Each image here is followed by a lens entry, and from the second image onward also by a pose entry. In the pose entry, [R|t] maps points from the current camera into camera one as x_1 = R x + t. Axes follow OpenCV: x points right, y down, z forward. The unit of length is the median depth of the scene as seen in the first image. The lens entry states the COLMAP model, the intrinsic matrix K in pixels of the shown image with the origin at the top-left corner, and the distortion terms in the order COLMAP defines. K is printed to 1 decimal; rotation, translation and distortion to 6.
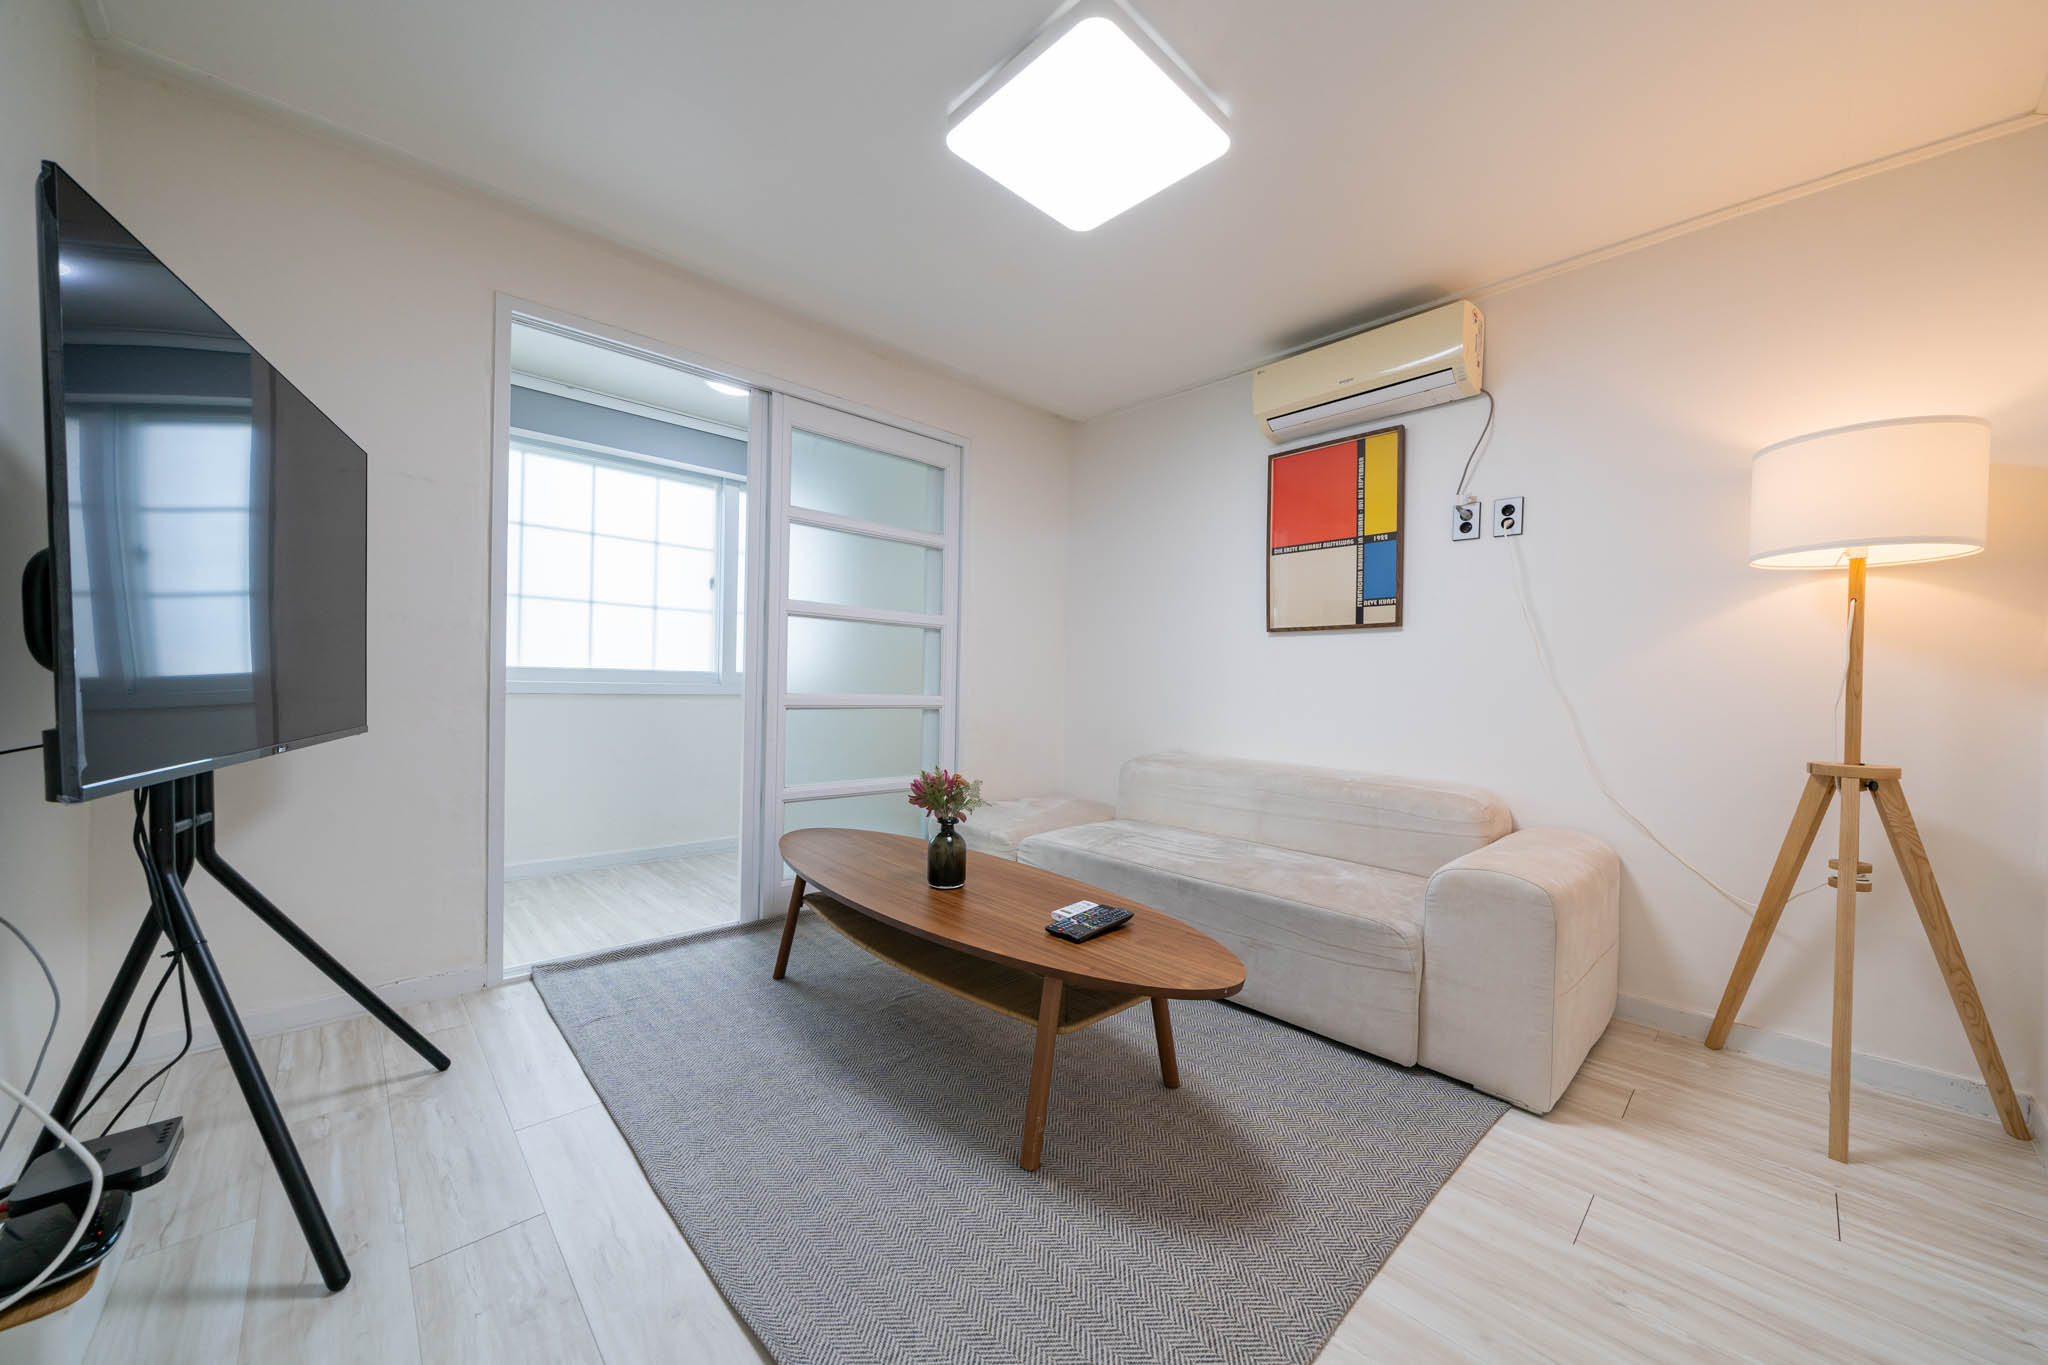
lens RADIAL K [[755.3, 0, 1019.9], [0, 755.3, 683.8], [0, 0, 1]] dist [0.012823, -0.000239]
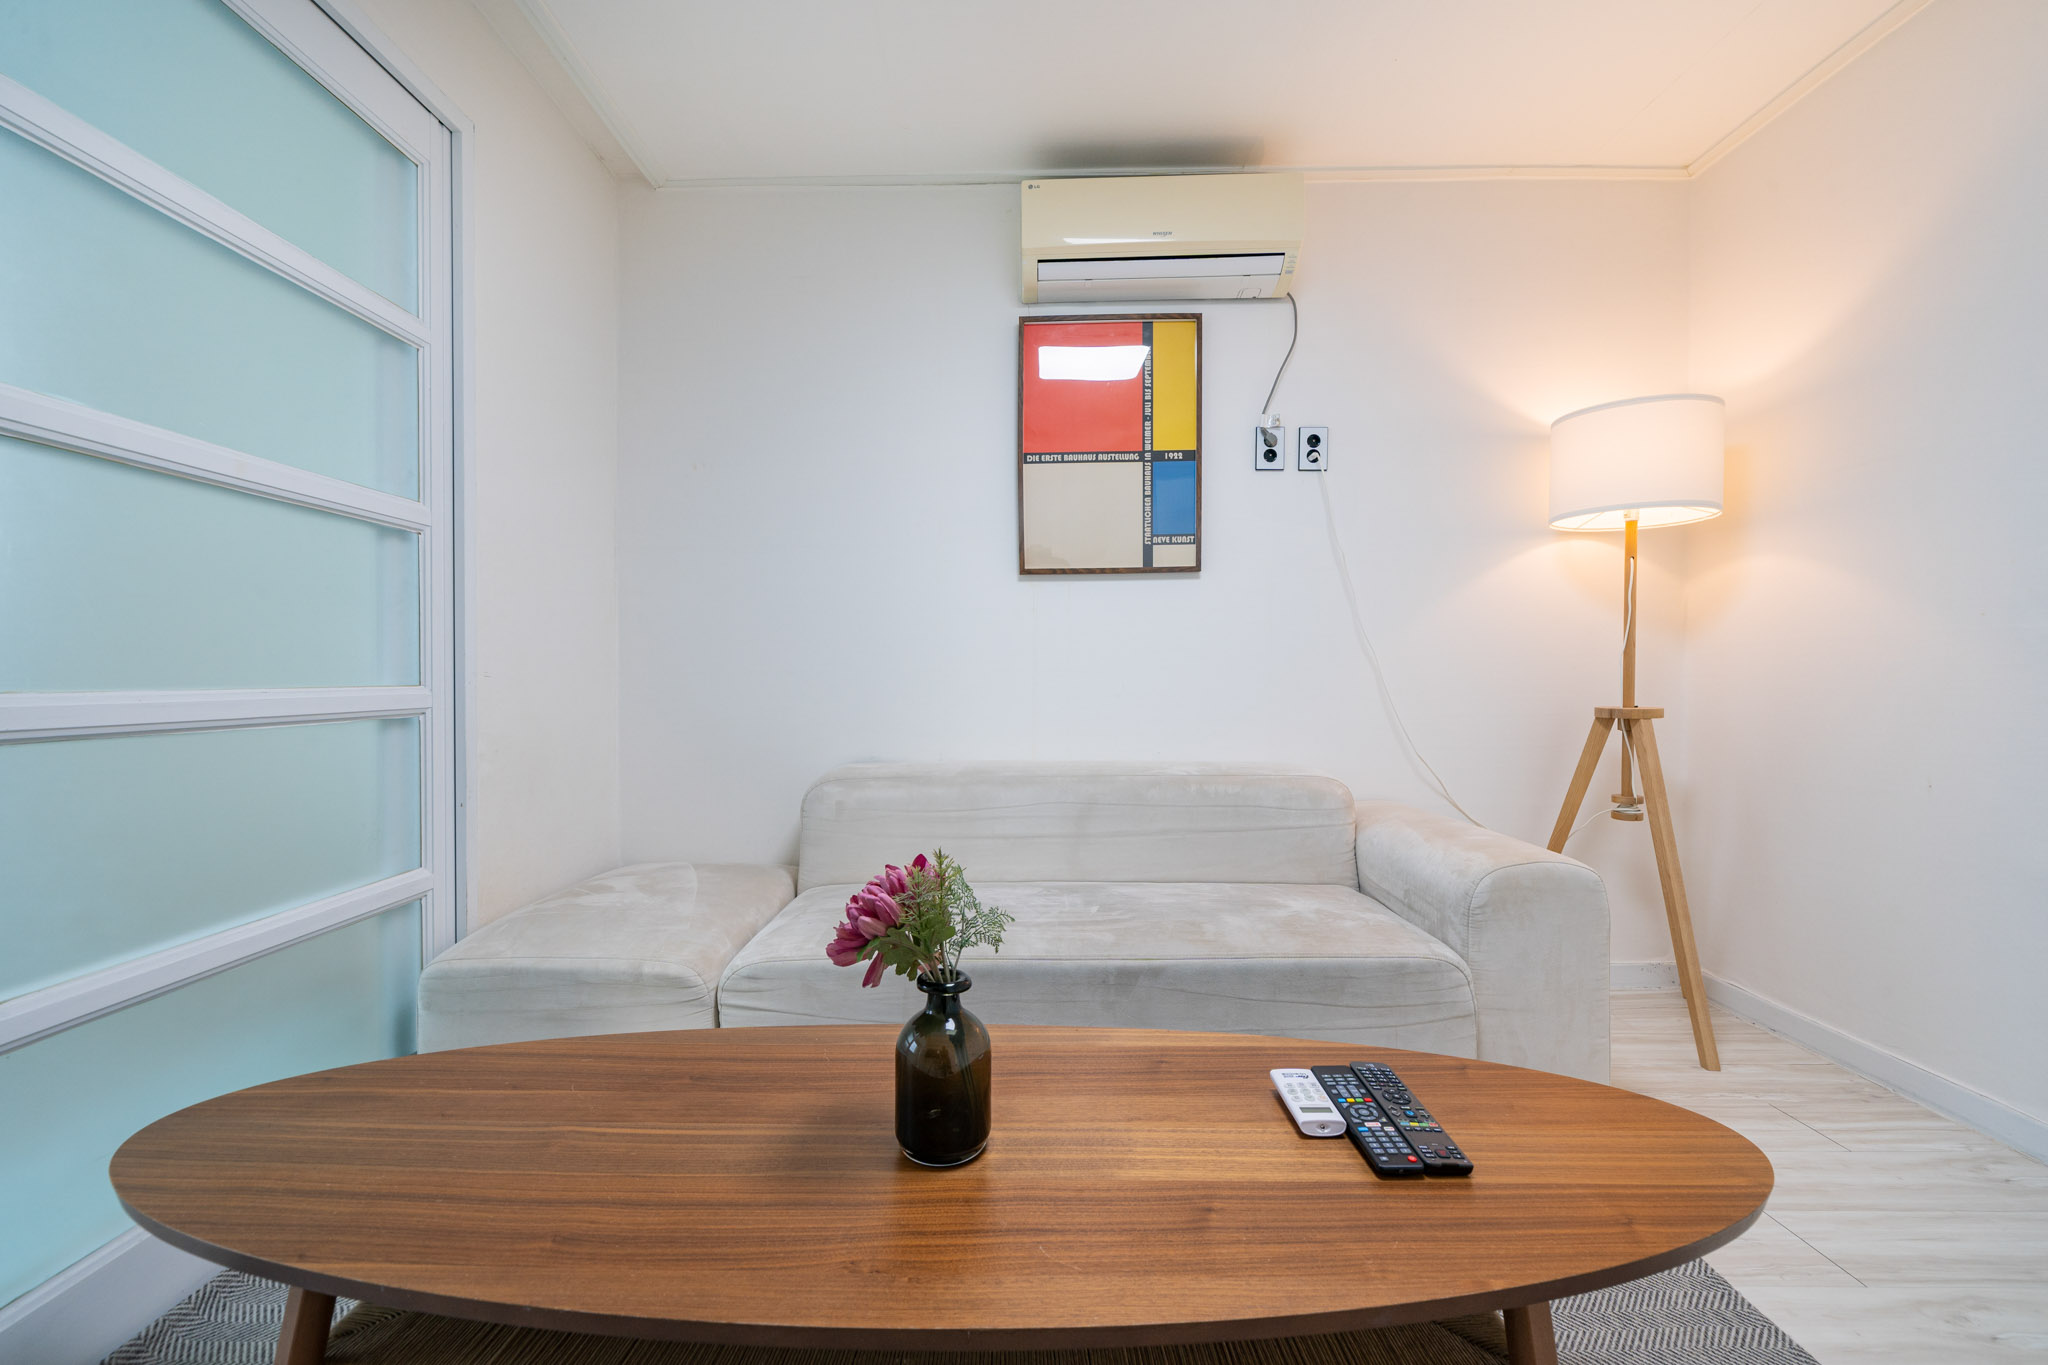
lens RADIAL K [[900.4, 0, 1016.1], [0, 900.4, 676.8], [0, 0, 1]] dist [0.002965, 0.000347]
pose [[0.689351, -0.028745, 0.723857, -0.306708], [0.022756, 0.999579, 0.018023, 0.011634], [-0.724070, 0.004048, 0.689714, 0.491295]]
